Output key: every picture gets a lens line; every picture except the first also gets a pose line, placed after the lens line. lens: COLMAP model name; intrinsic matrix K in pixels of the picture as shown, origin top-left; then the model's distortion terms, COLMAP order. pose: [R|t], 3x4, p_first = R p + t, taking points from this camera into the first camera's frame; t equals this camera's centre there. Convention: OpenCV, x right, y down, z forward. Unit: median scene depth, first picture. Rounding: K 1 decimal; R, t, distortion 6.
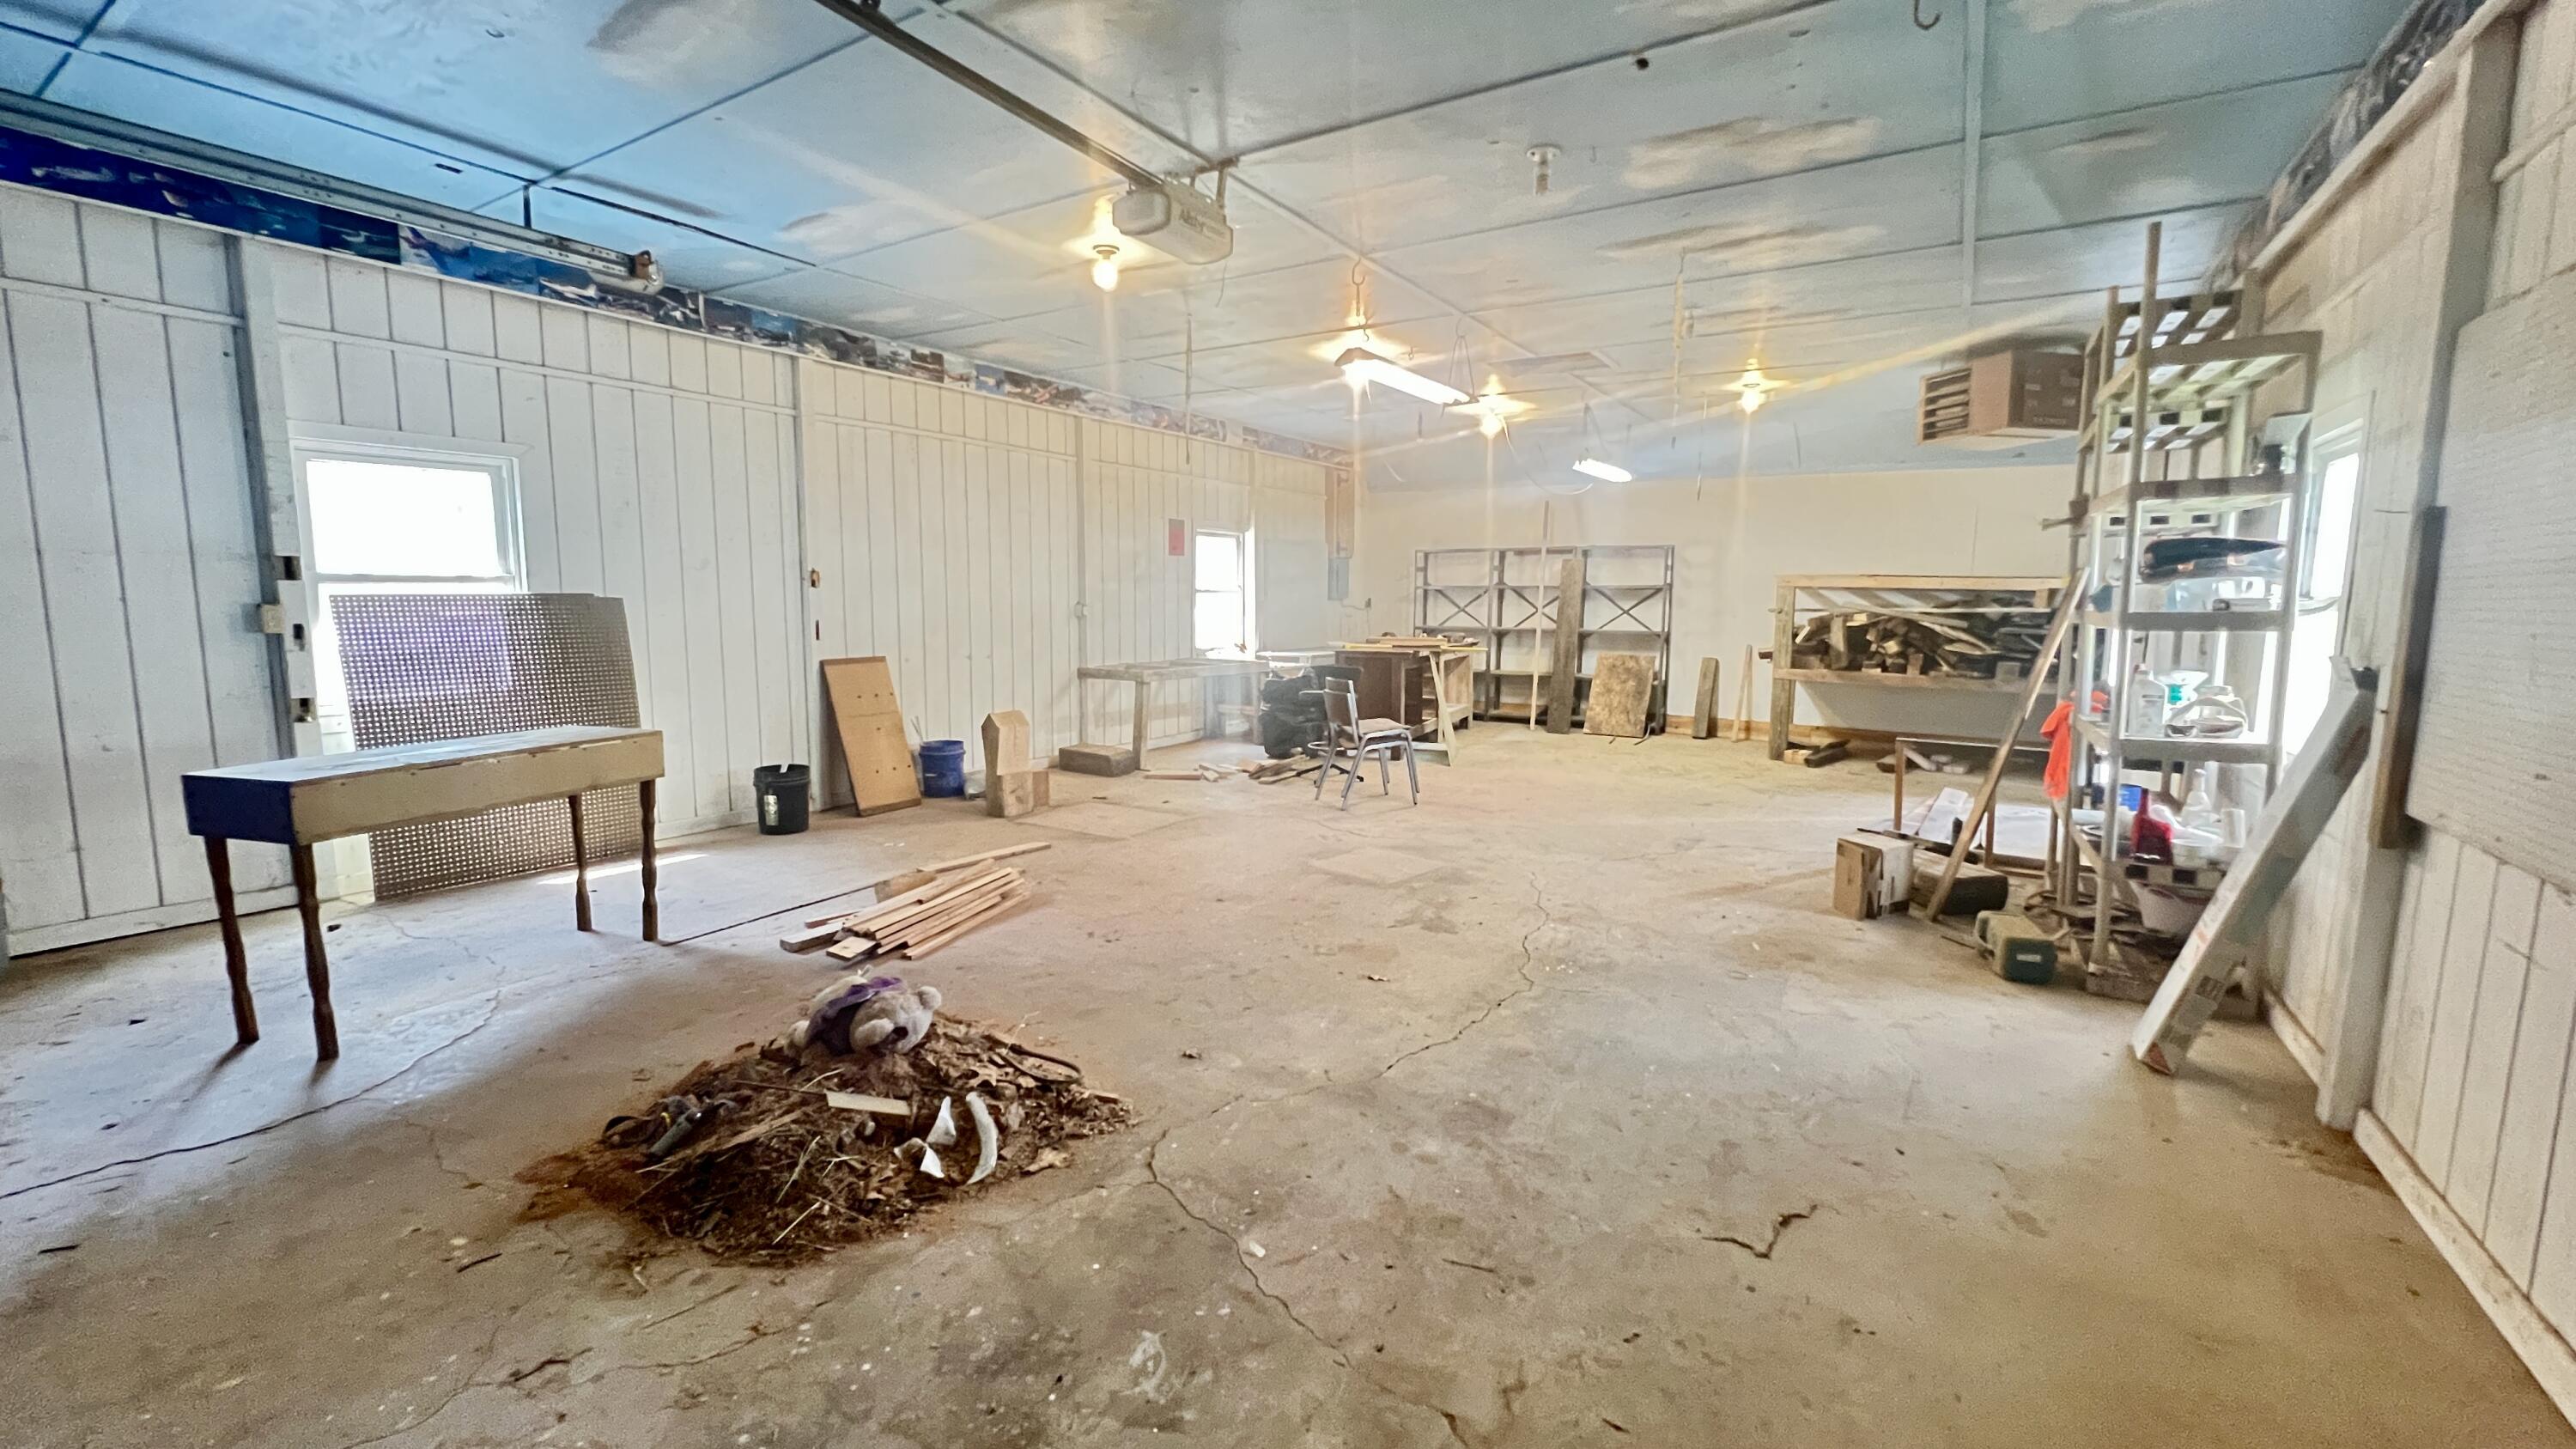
lens RADIAL K [[1053.5, 0, 1286.4], [0, 1053.5, 722.1], [0, 0, 1]] dist [-0.001843, -0.000099]
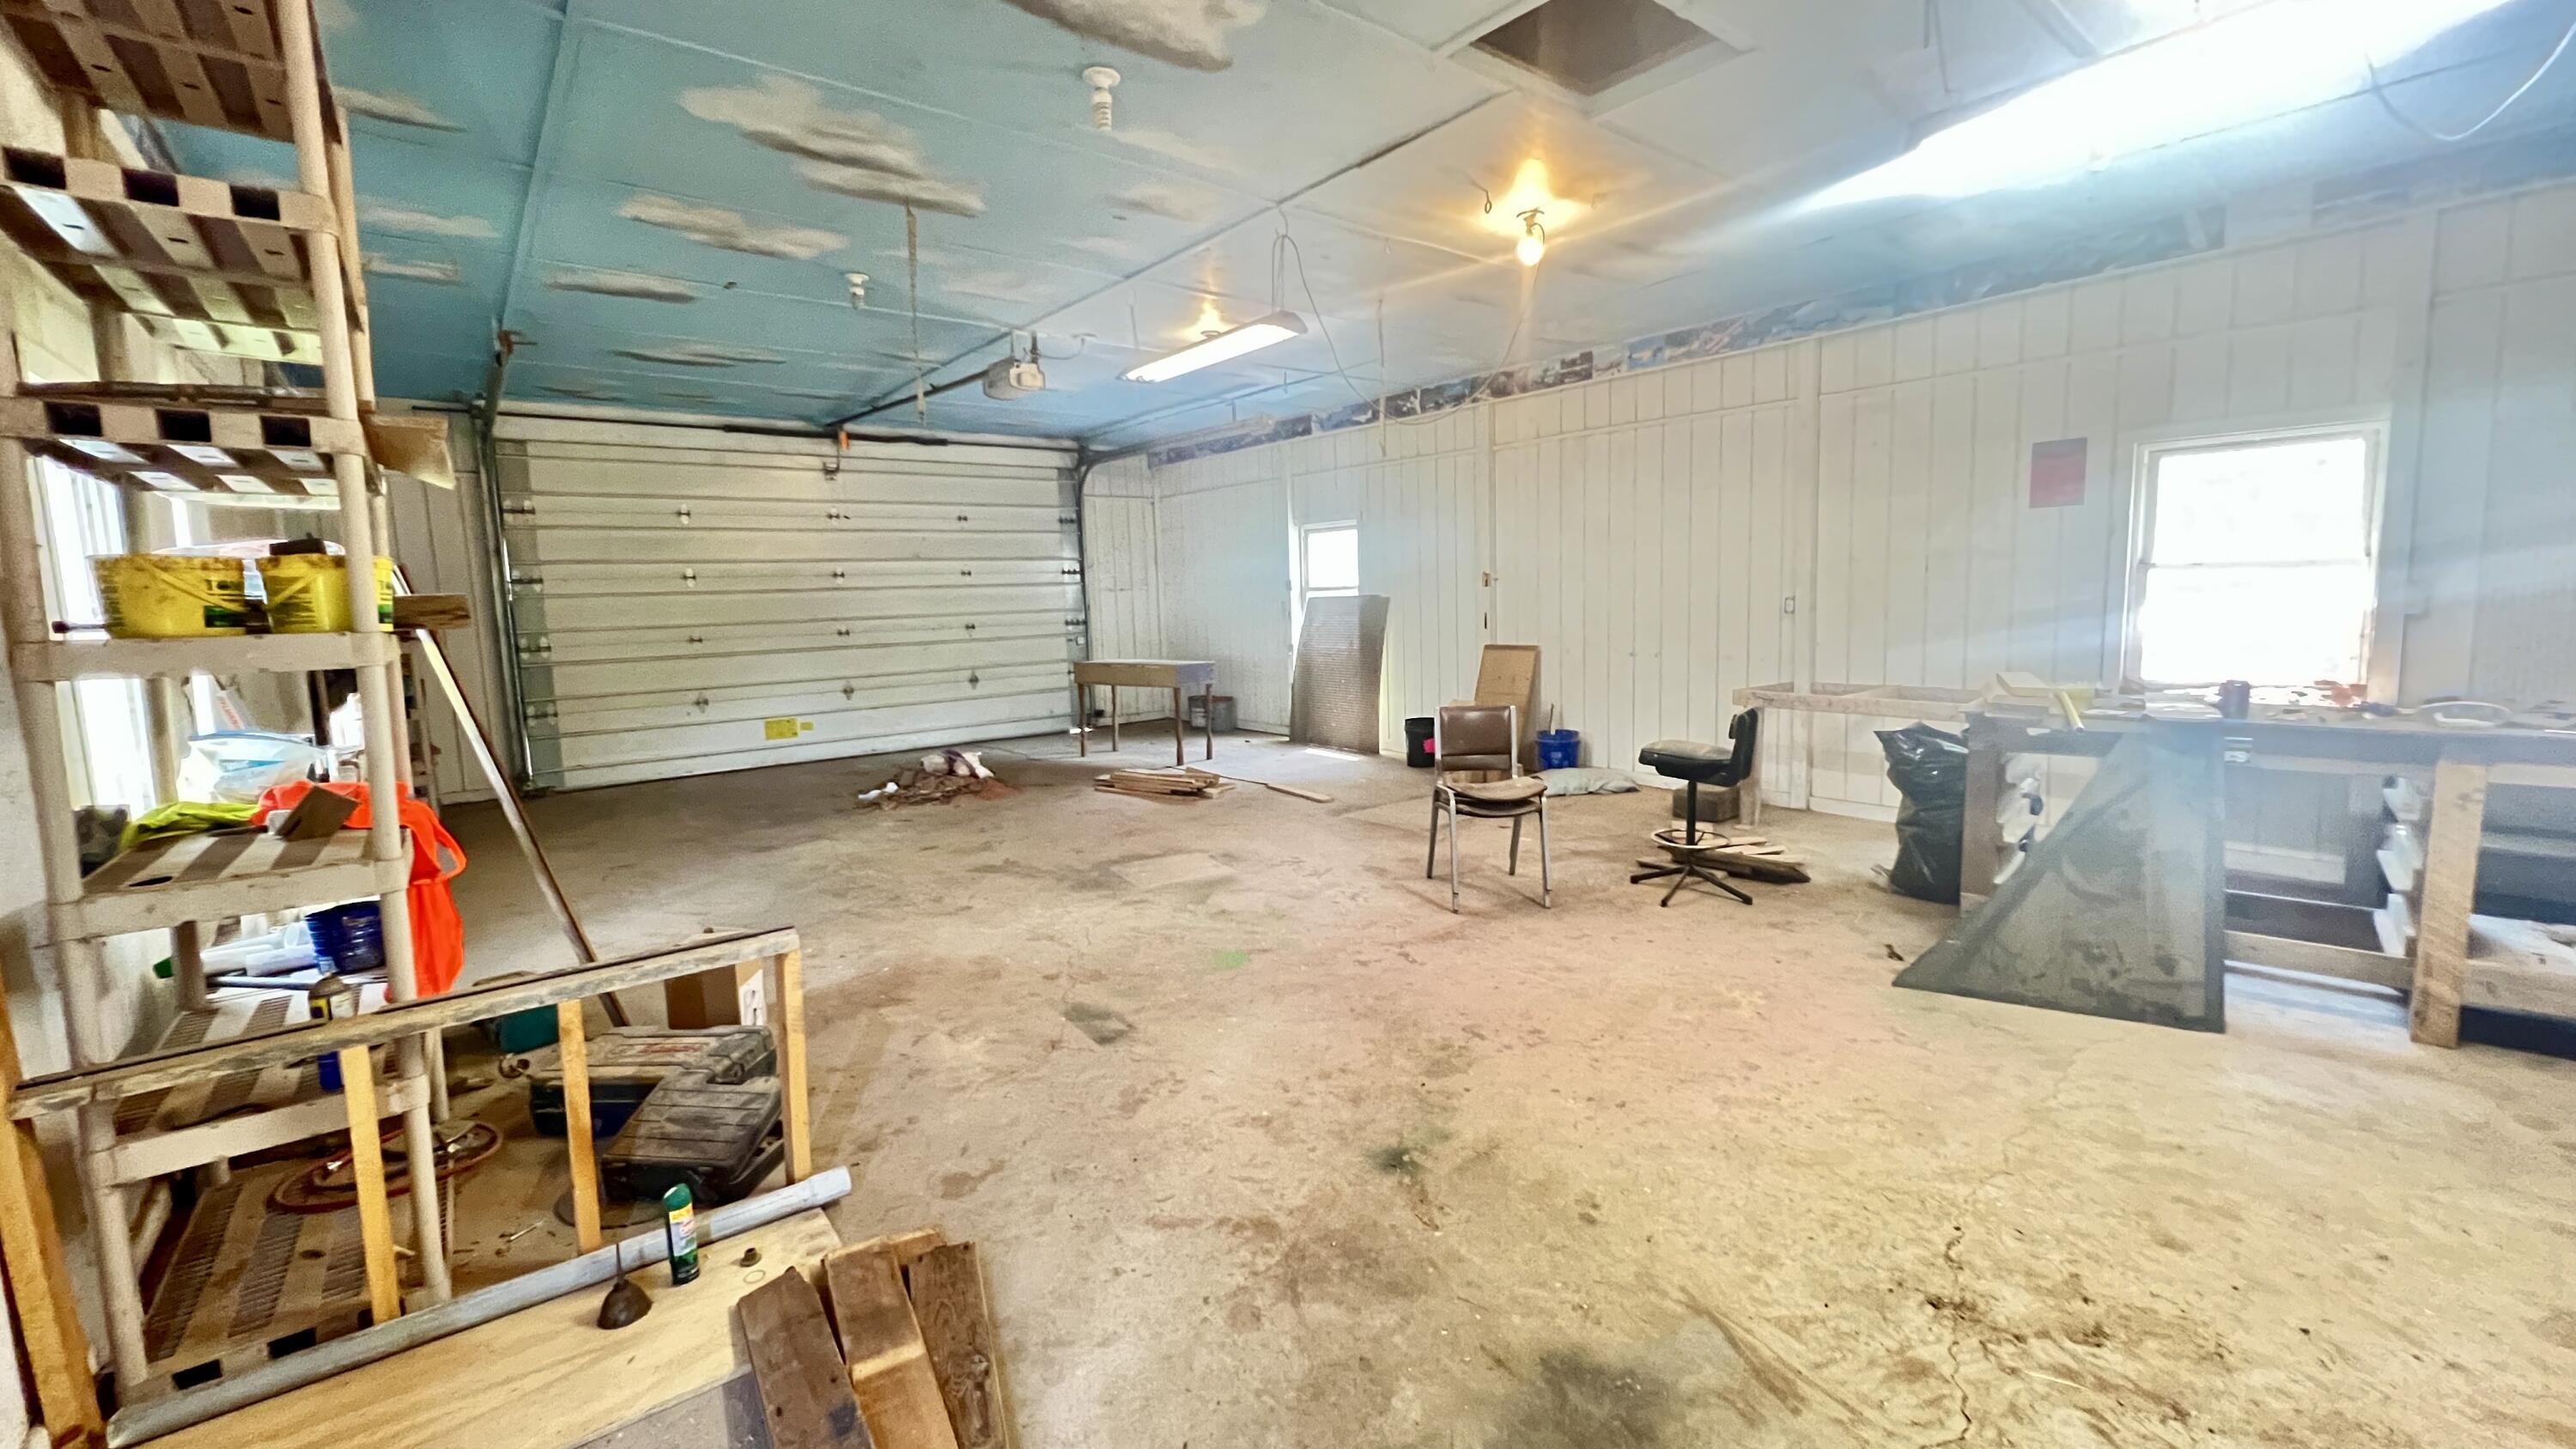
lens RADIAL K [[1053.5, 0, 1289.6], [0, 1053.5, 718.7], [0, 0, 1]] dist [-0.001843, -0.000099]
pose [[-0.325067, 0.111073, -0.939145, 0.957996], [-0.091292, 0.984755, 0.148067, -0.159390], [0.941274, 0.133868, -0.309972, 1.384772]]
